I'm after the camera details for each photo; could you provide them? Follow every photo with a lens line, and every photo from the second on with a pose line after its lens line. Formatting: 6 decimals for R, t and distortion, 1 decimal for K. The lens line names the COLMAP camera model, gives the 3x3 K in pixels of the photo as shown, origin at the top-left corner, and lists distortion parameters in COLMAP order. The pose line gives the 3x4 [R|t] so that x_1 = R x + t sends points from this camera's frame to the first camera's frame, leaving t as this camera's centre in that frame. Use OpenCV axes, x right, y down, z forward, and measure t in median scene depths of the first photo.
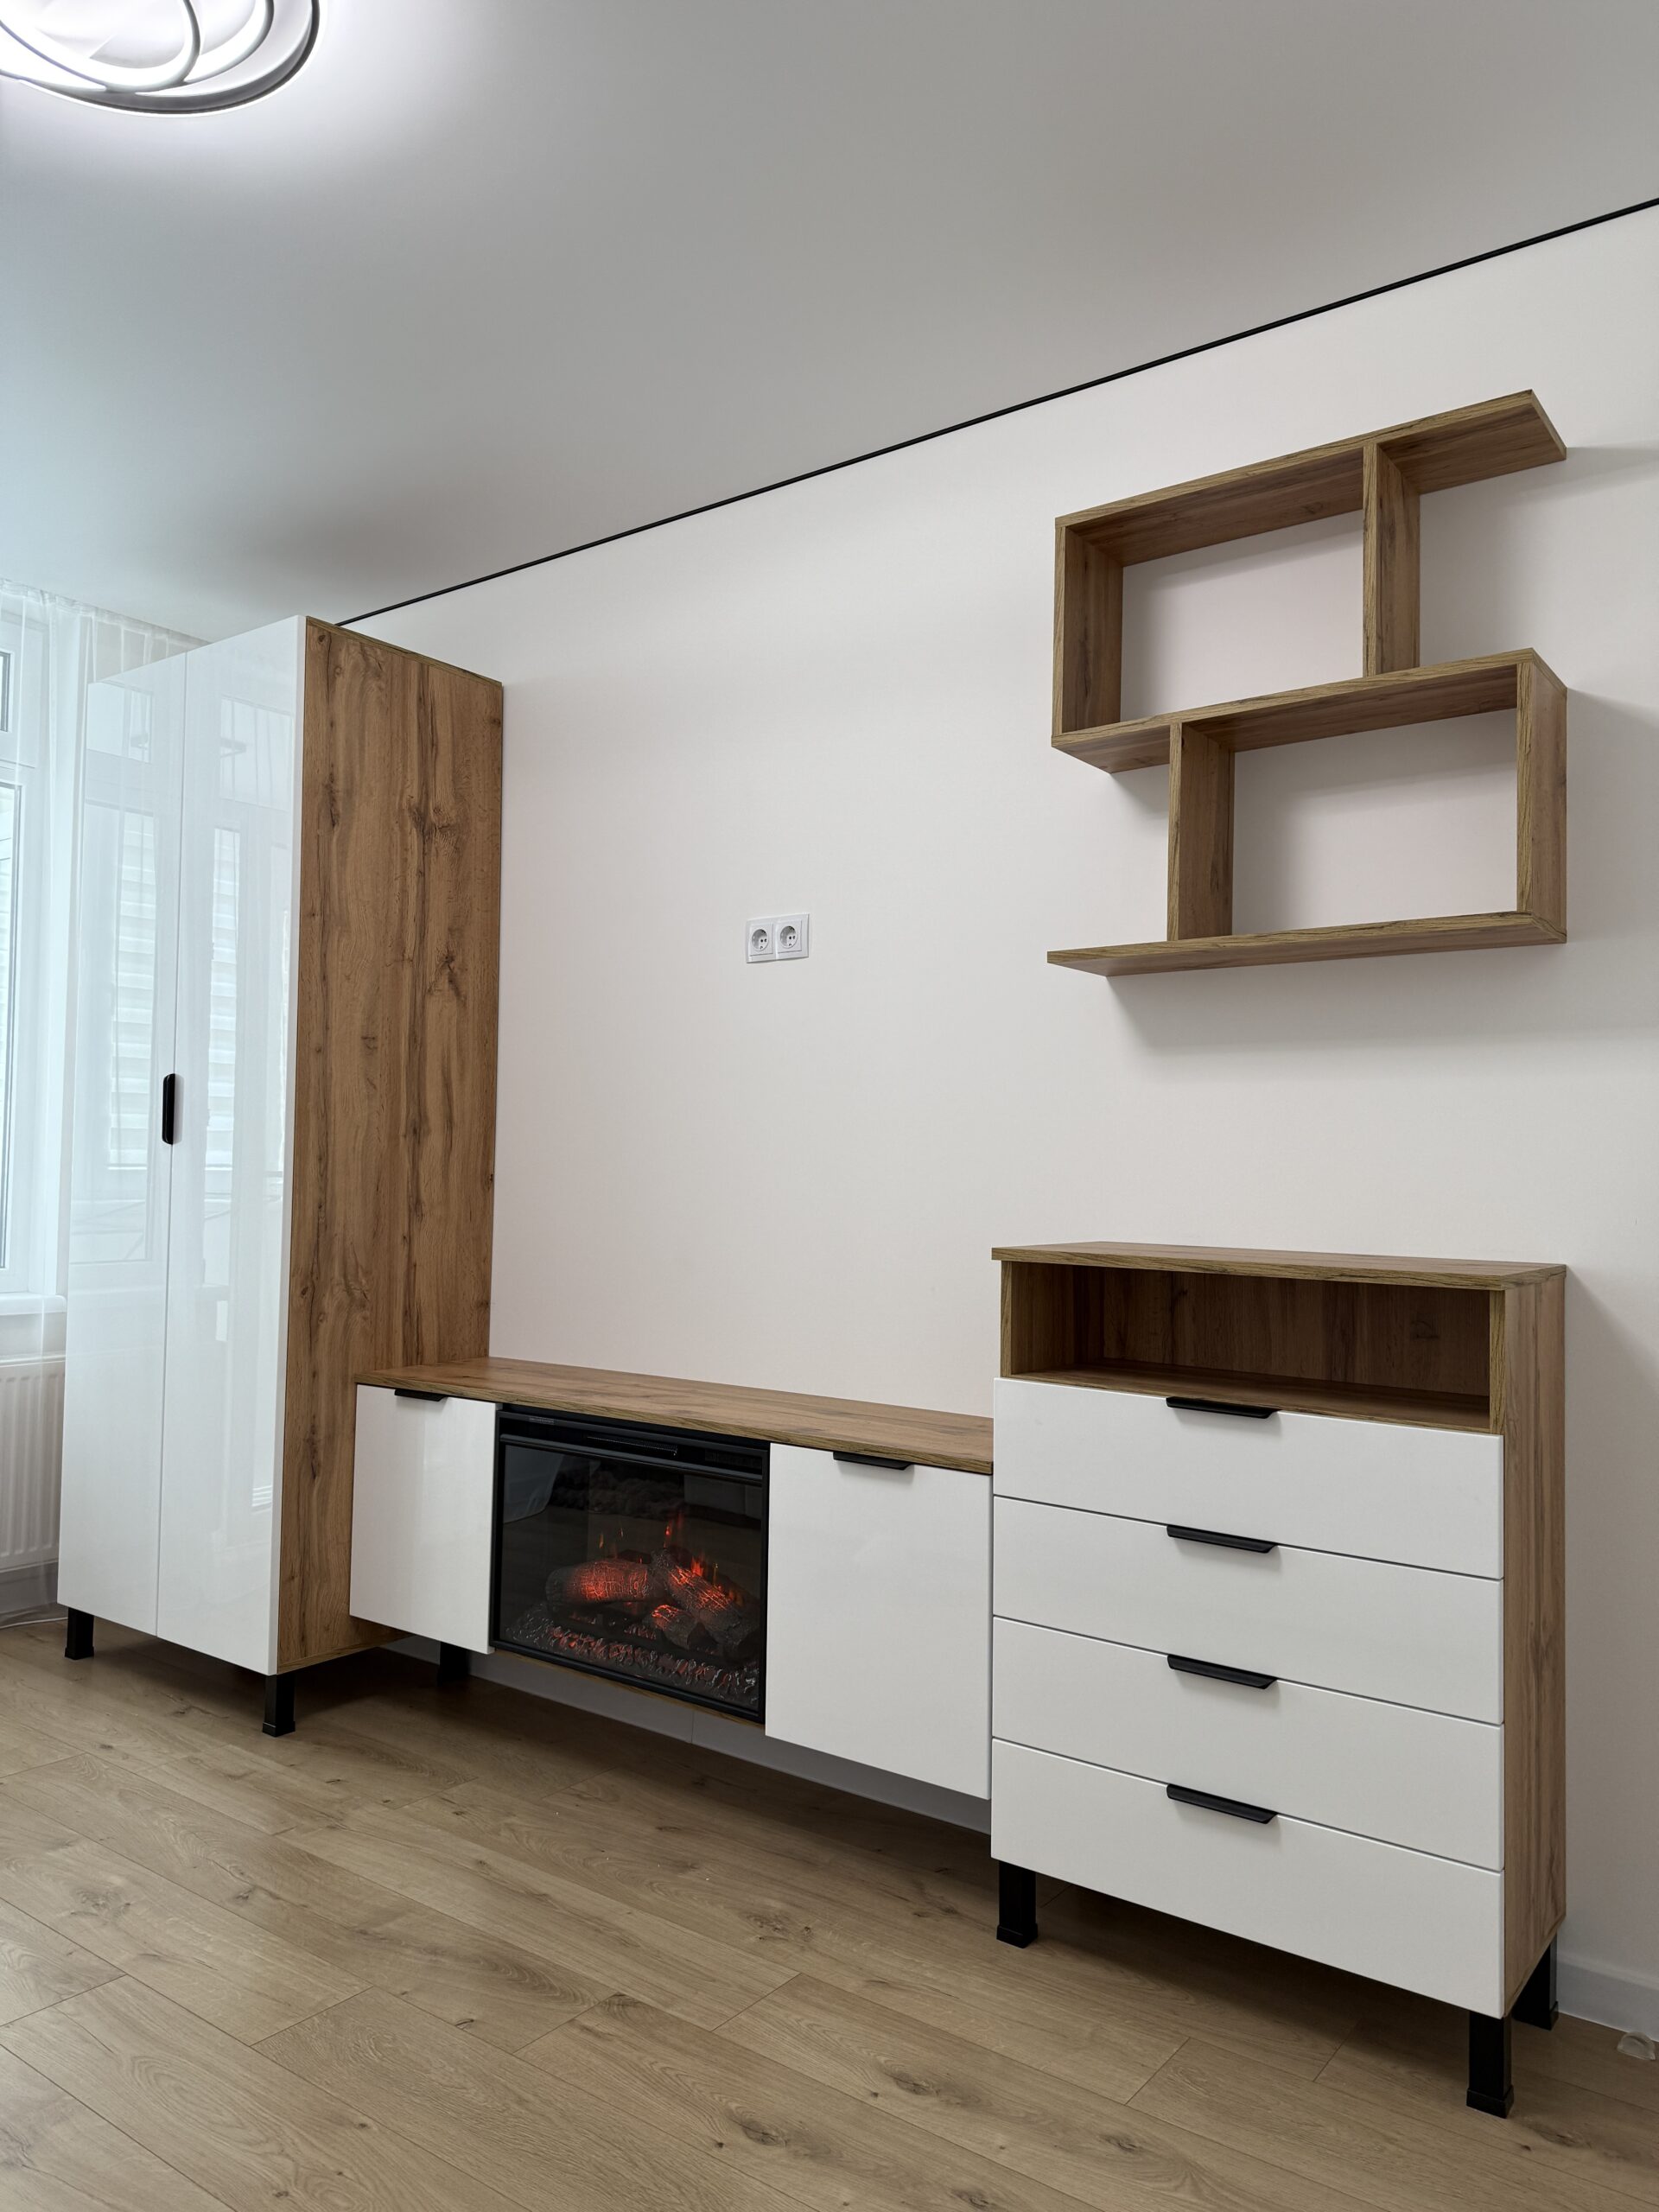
lens RADIAL K [[1565.0, 0, 861.1], [0, 1565.0, 1119.2], [0, 0, 1]] dist [0.079274, -0.103953]
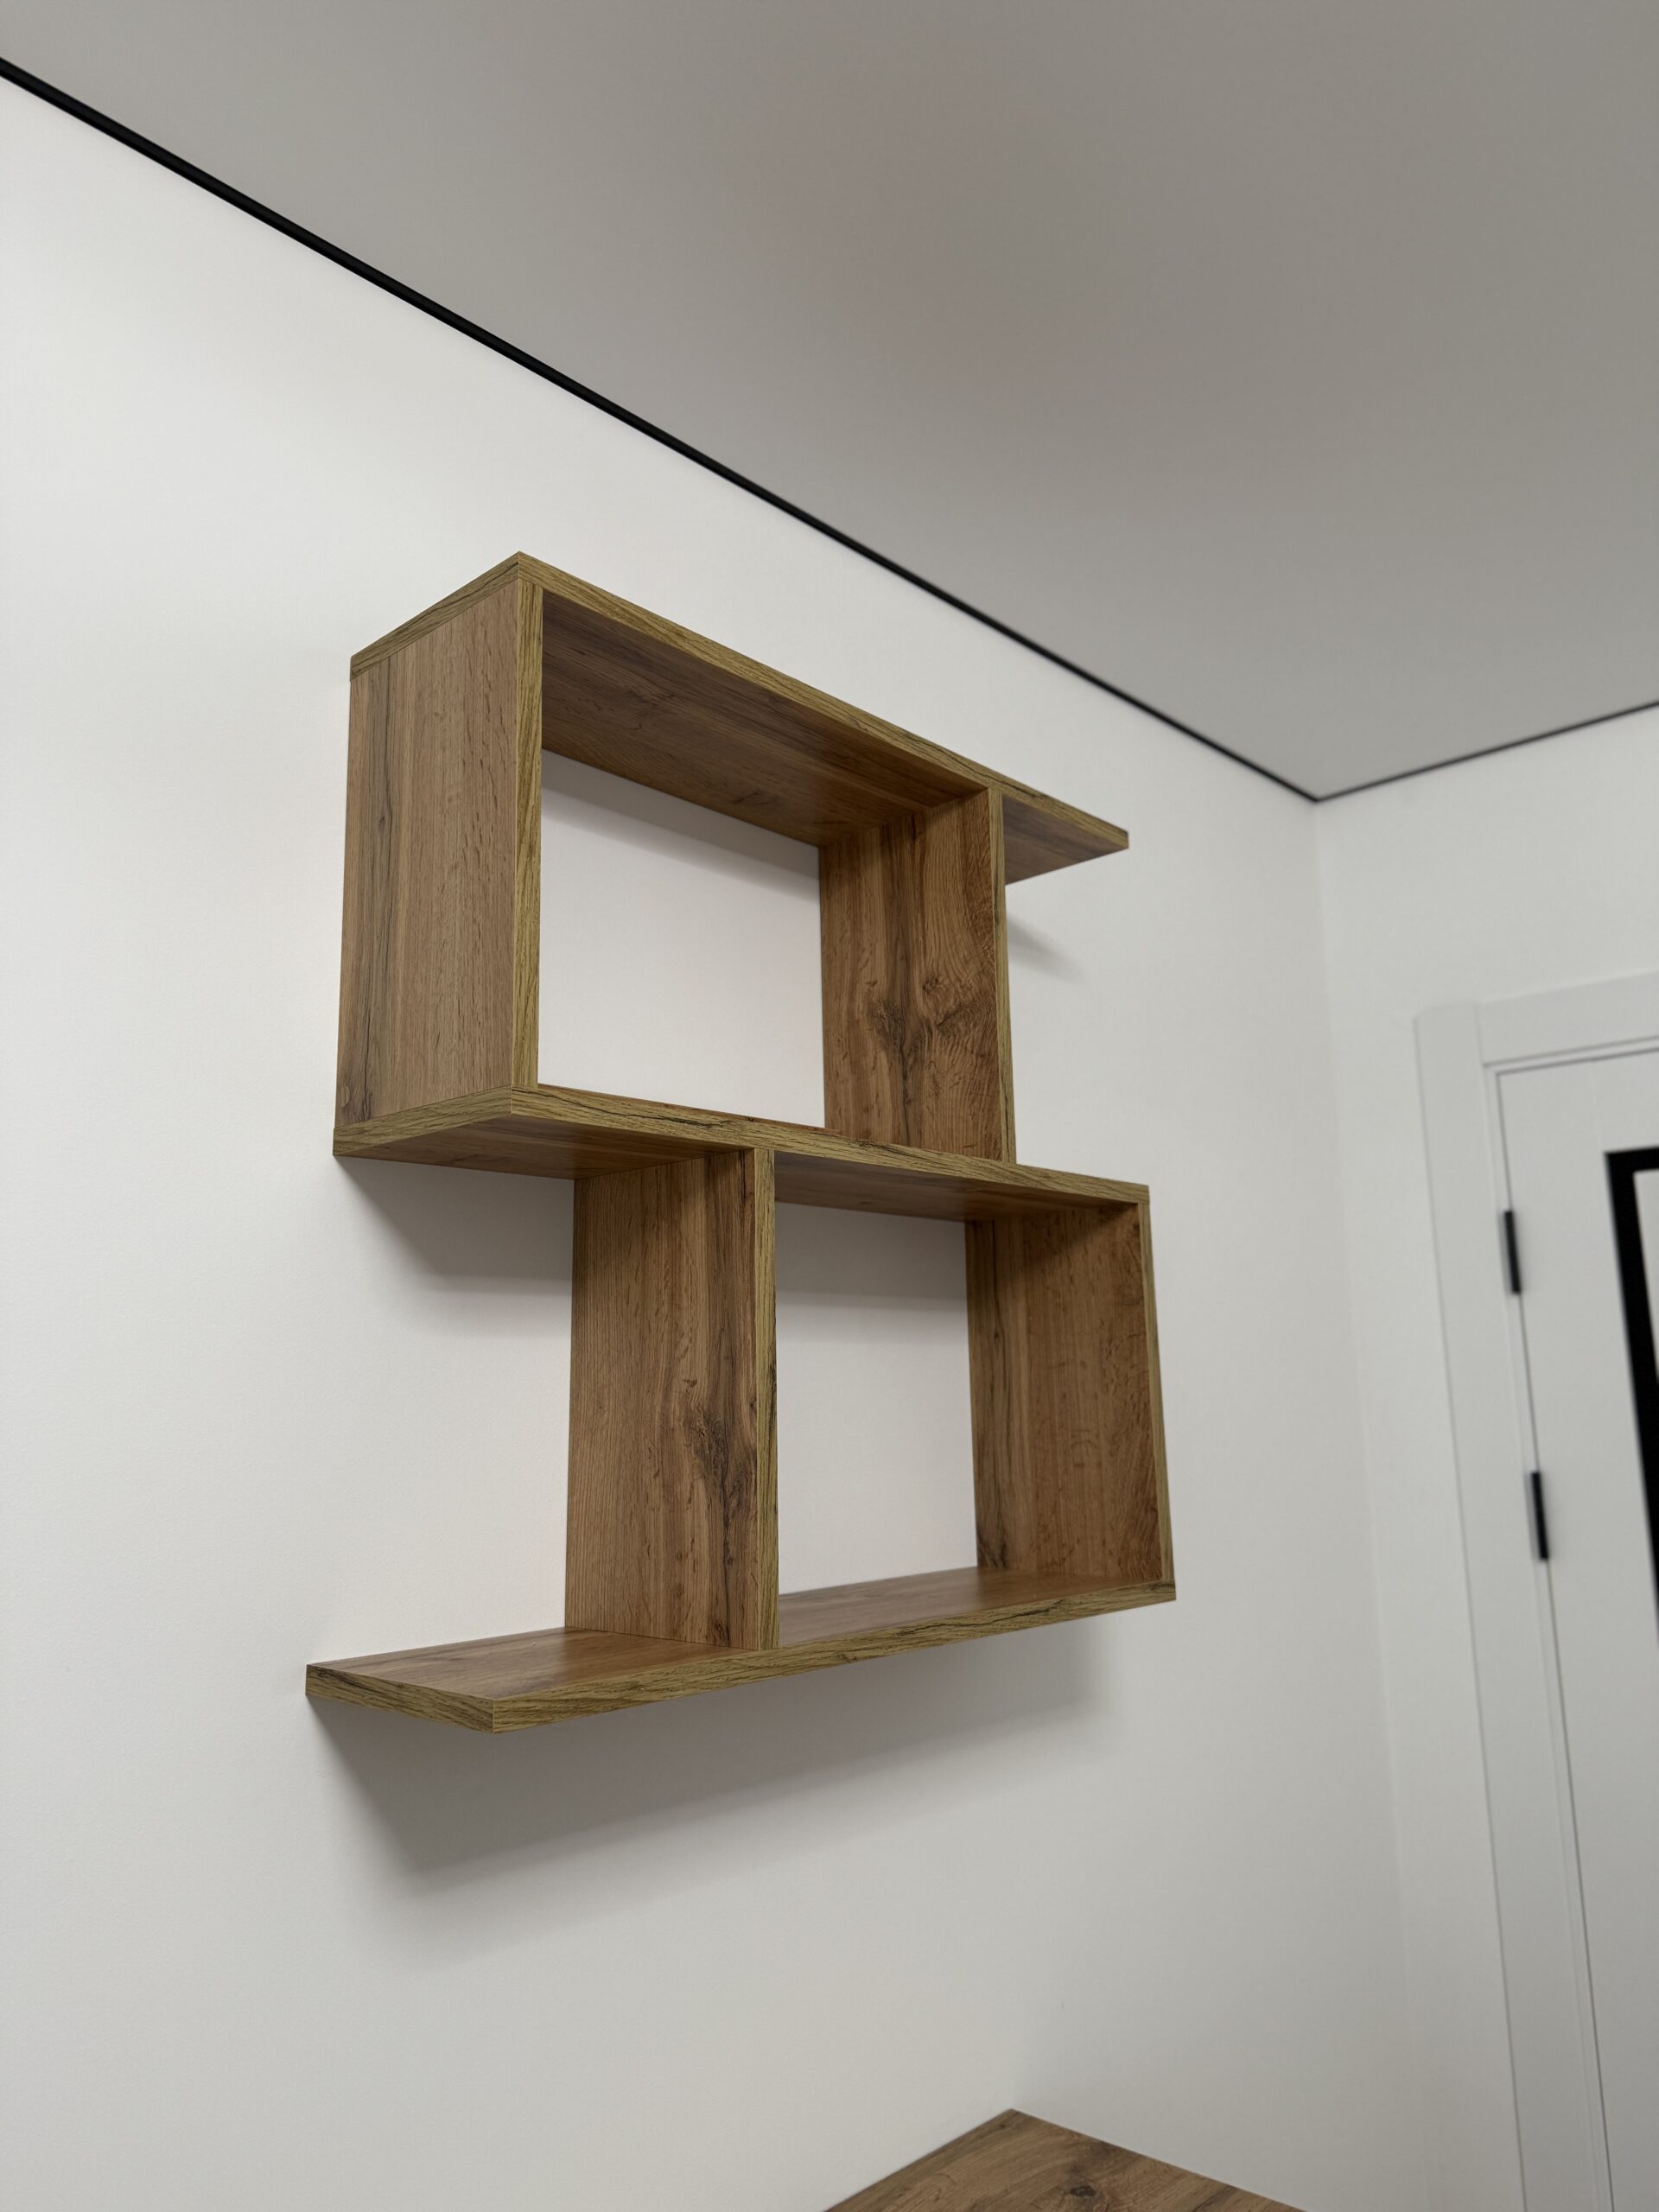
lens RADIAL K [[1550.8, 0, 829.5], [0, 1550.8, 1106.0], [0, 0, 1]] dist [0.054020, -0.062574]
pose [[0.117511, 0.163496, 0.979521, -0.179109], [-0.015089, 0.986534, -0.162856, -0.142805], [-0.992957, 0.004358, 0.118395, 0.691306]]
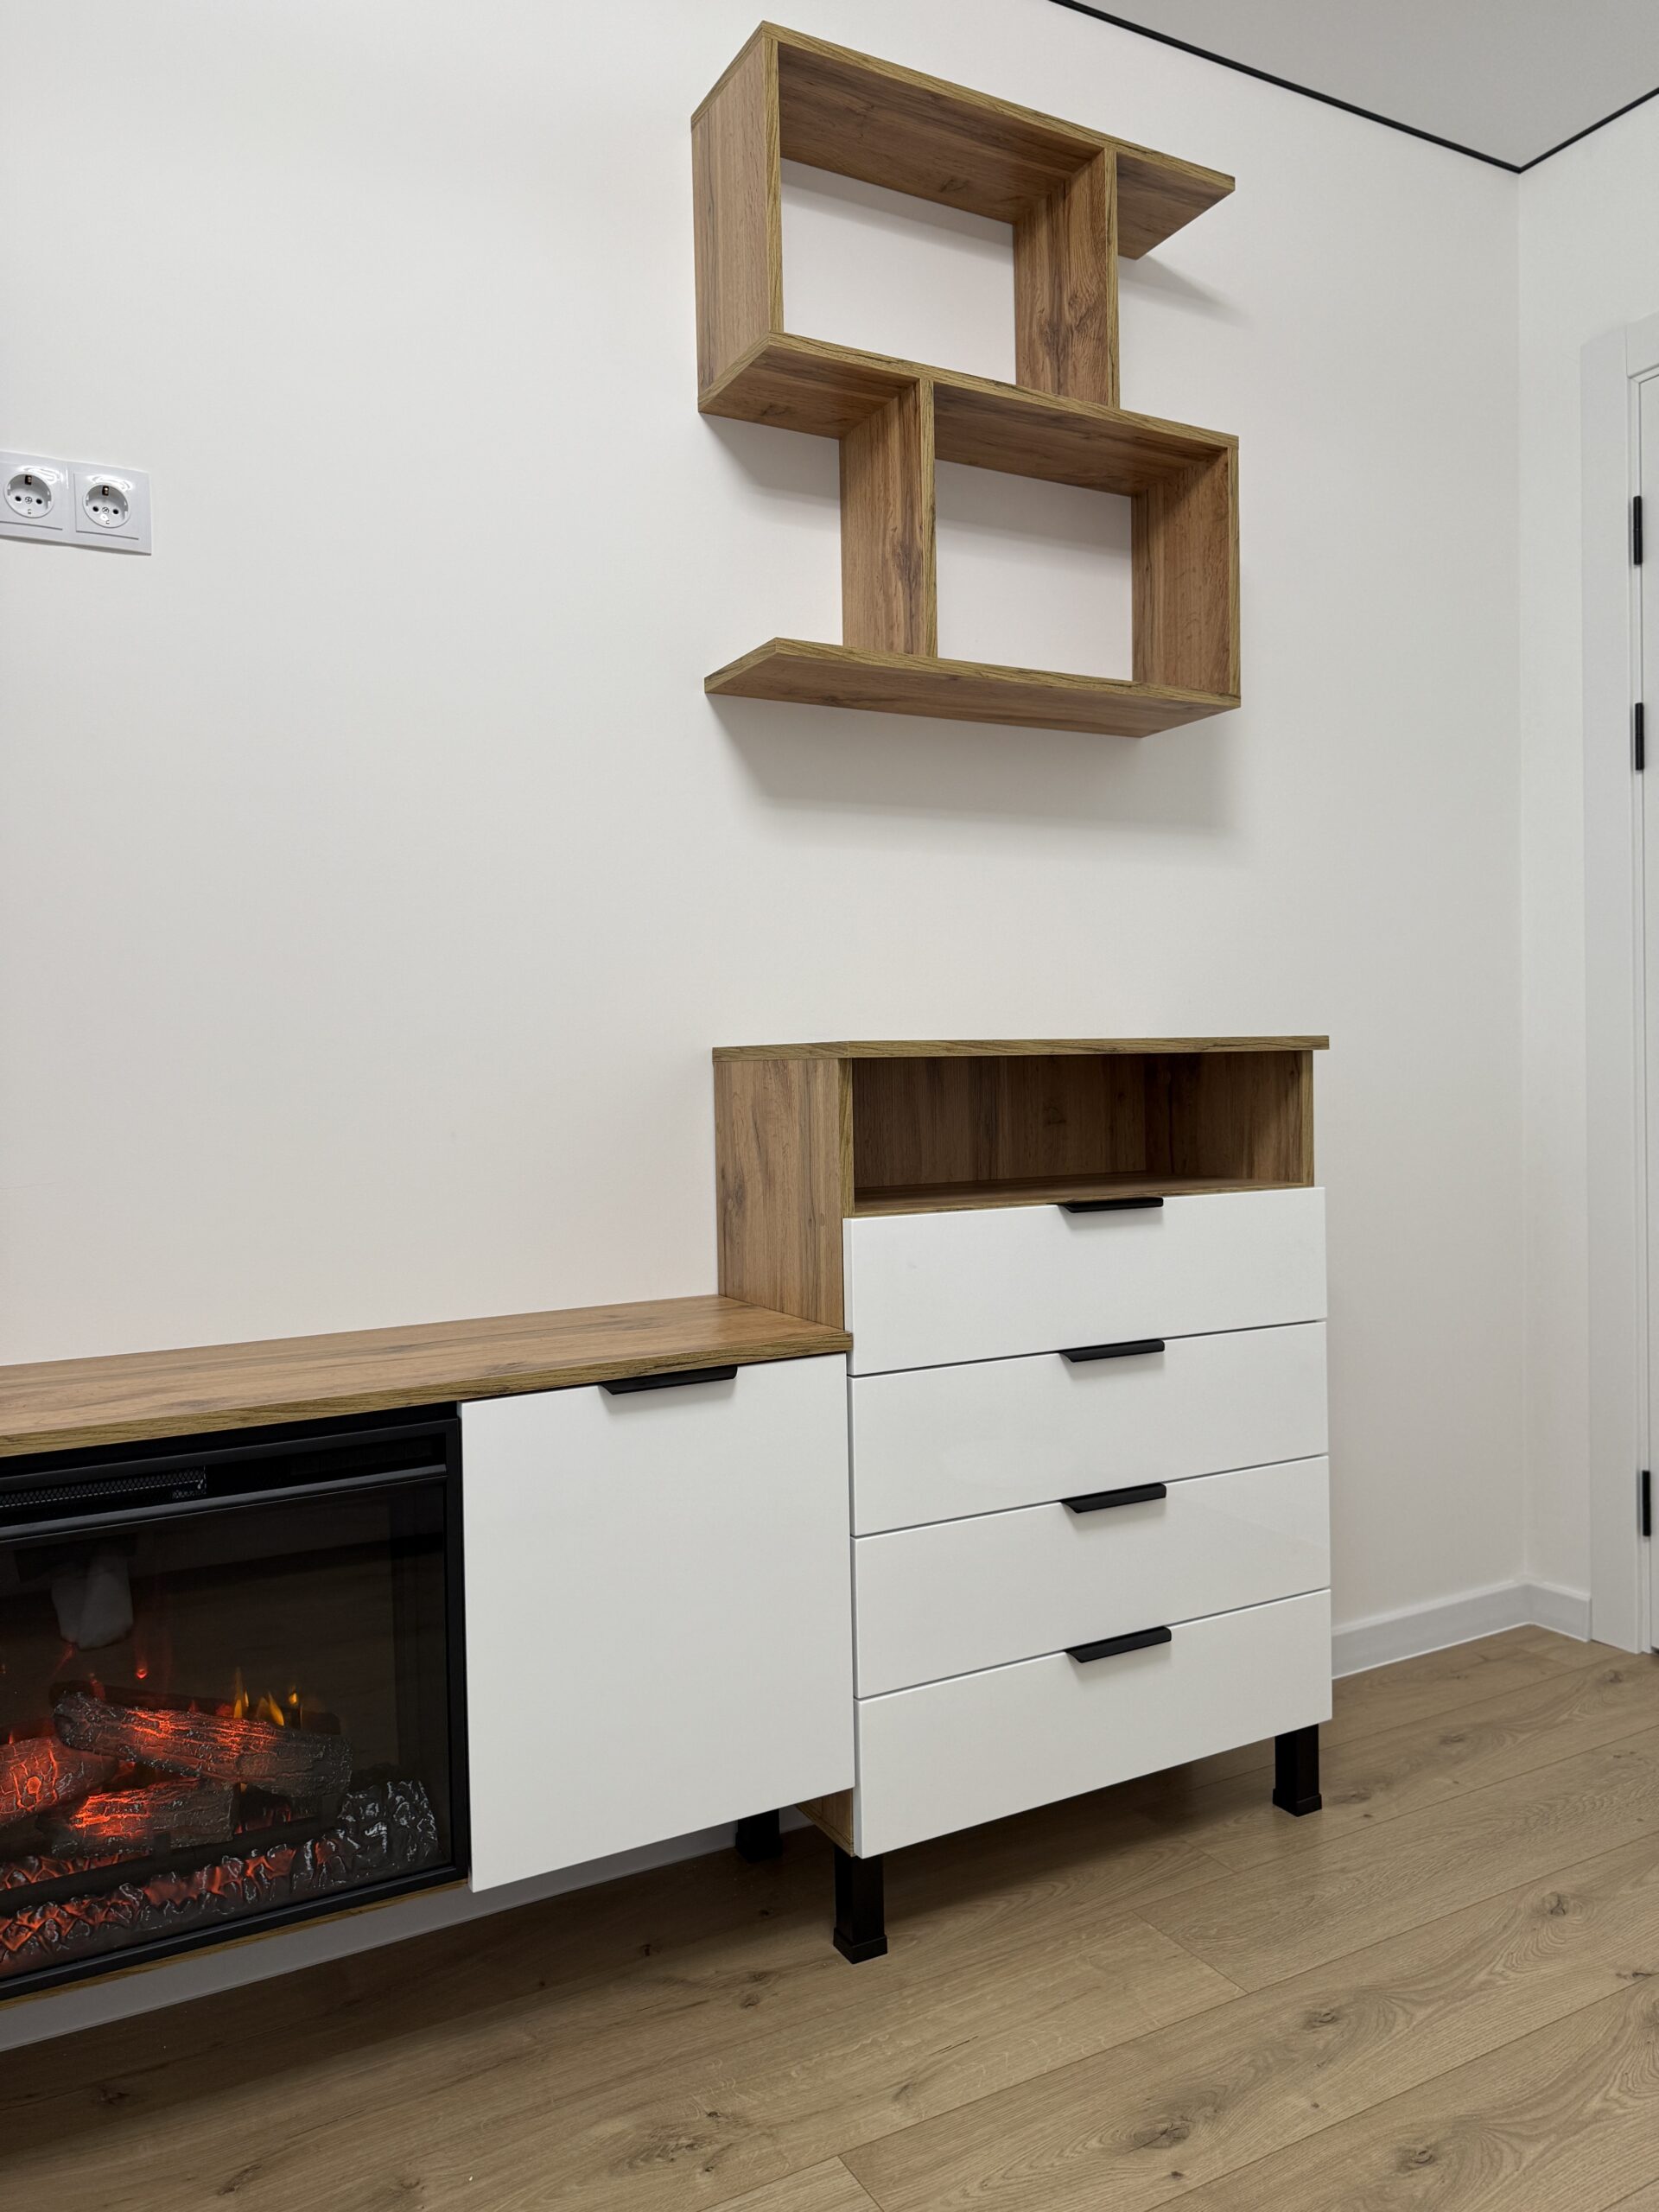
lens RADIAL K [[1550.8, 0, 829.5], [0, 1550.8, 1106.0], [0, 0, 1]] dist [0.054020, -0.062574]
pose [[0.425820, -0.049883, 0.903432, -0.413803], [-0.004195, 0.998360, 0.057102, 0.053013], [-0.904798, -0.028105, 0.424912, 0.518690]]
